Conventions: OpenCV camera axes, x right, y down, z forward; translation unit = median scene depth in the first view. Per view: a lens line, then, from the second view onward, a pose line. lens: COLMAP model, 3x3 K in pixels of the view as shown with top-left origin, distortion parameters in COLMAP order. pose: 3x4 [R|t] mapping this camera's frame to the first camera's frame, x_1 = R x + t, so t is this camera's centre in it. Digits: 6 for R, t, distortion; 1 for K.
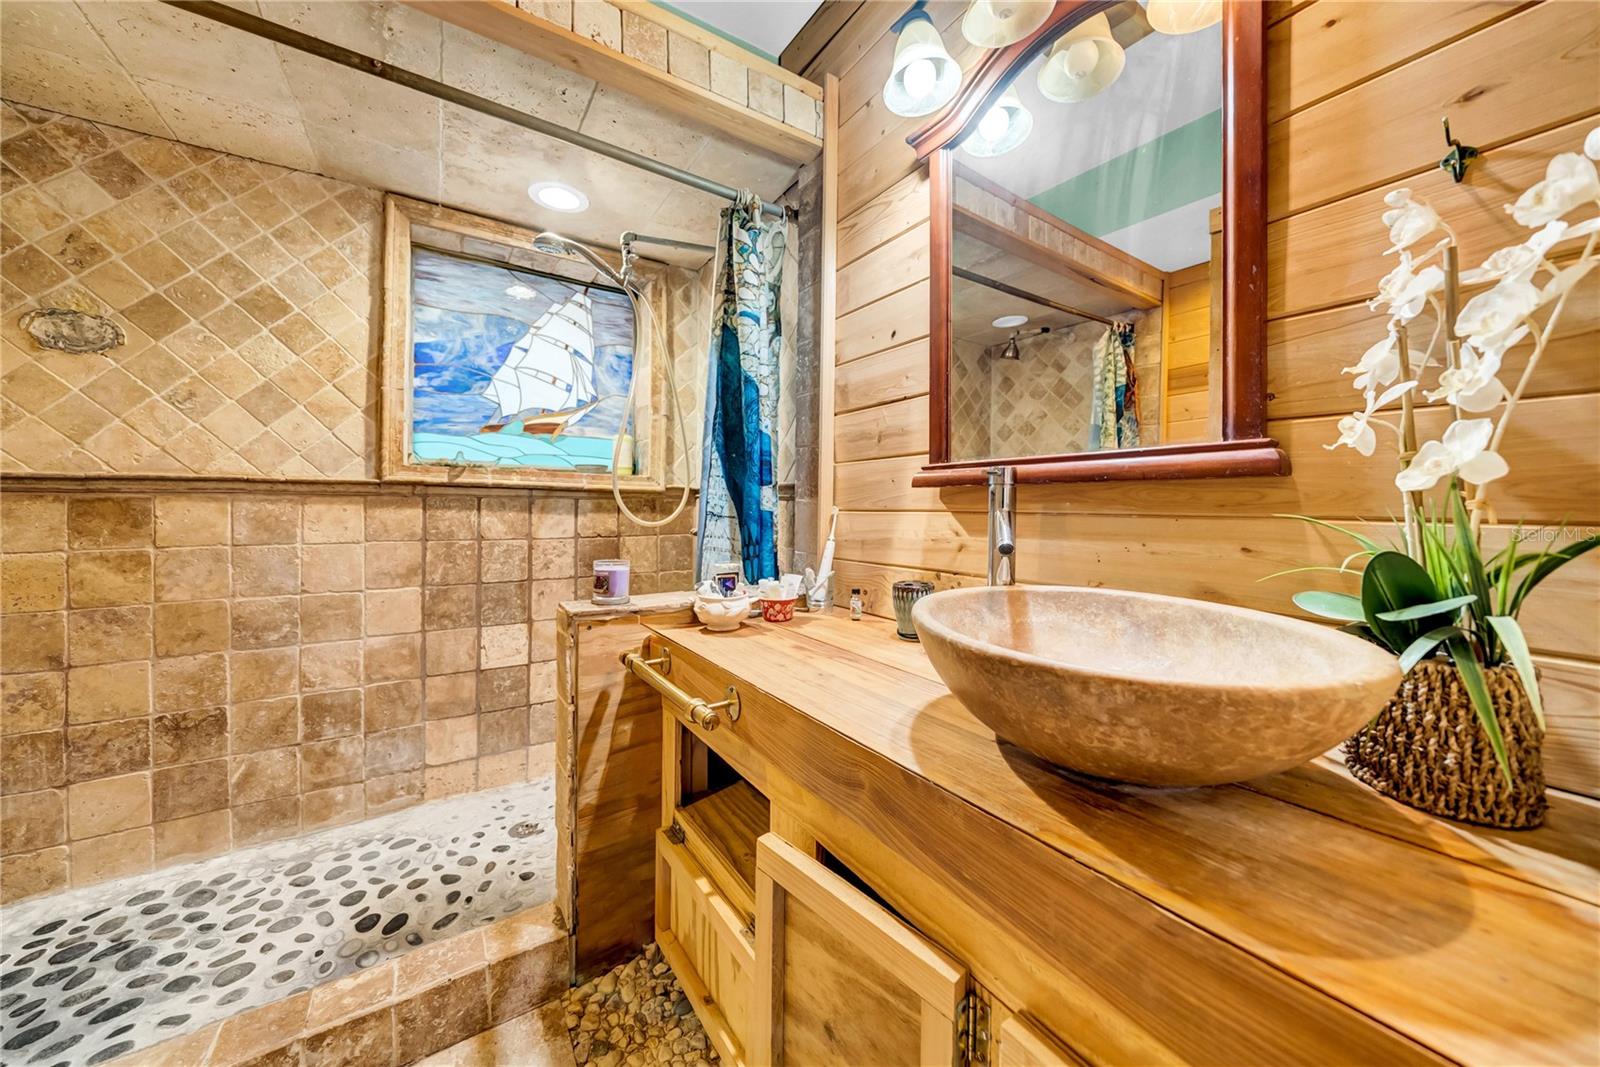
lens RADIAL K [[555.0, 0, 803.6], [0, 555.0, 502.6], [0, 0, 1]] dist [-0.005606, 0.000446]
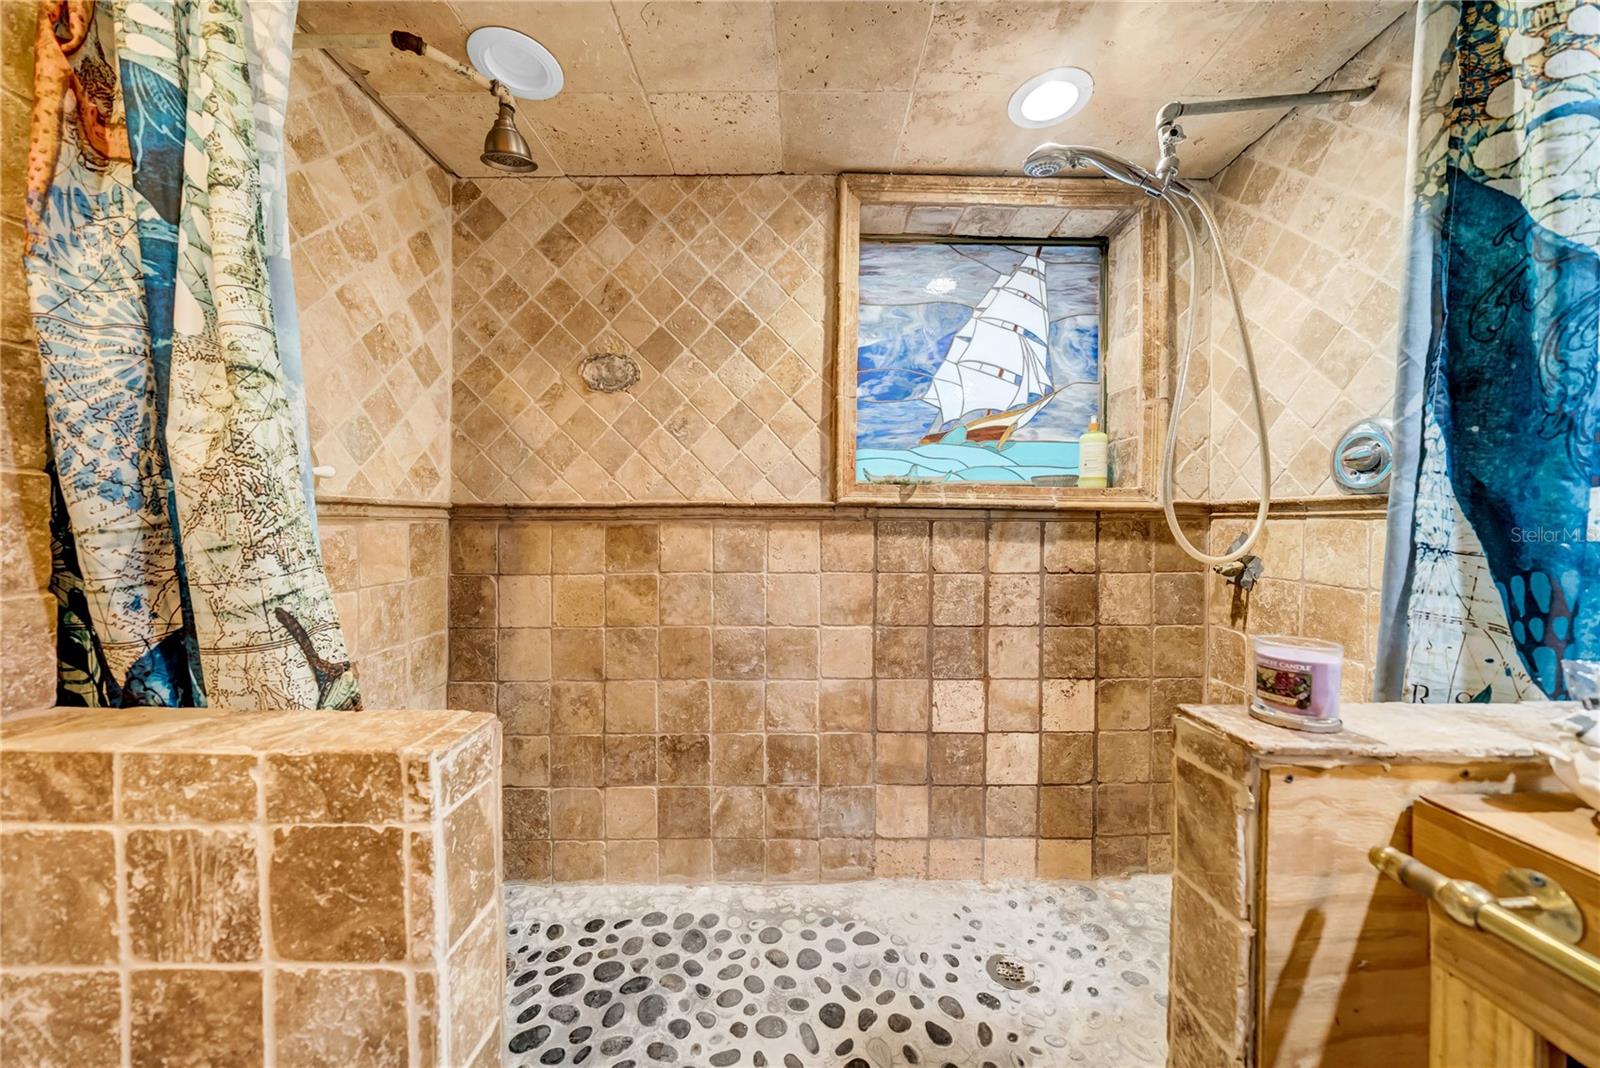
lens RADIAL K [[555.6, 0, 807.3], [0, 555.6, 516.0], [0, 0, 1]] dist [-0.002157, -0.000136]
pose [[0.839003, -0.016708, -0.543871, -0.336106], [0.007311, 0.999784, -0.019435, -0.002214], [0.544078, 0.012330, 0.838944, 0.245118]]
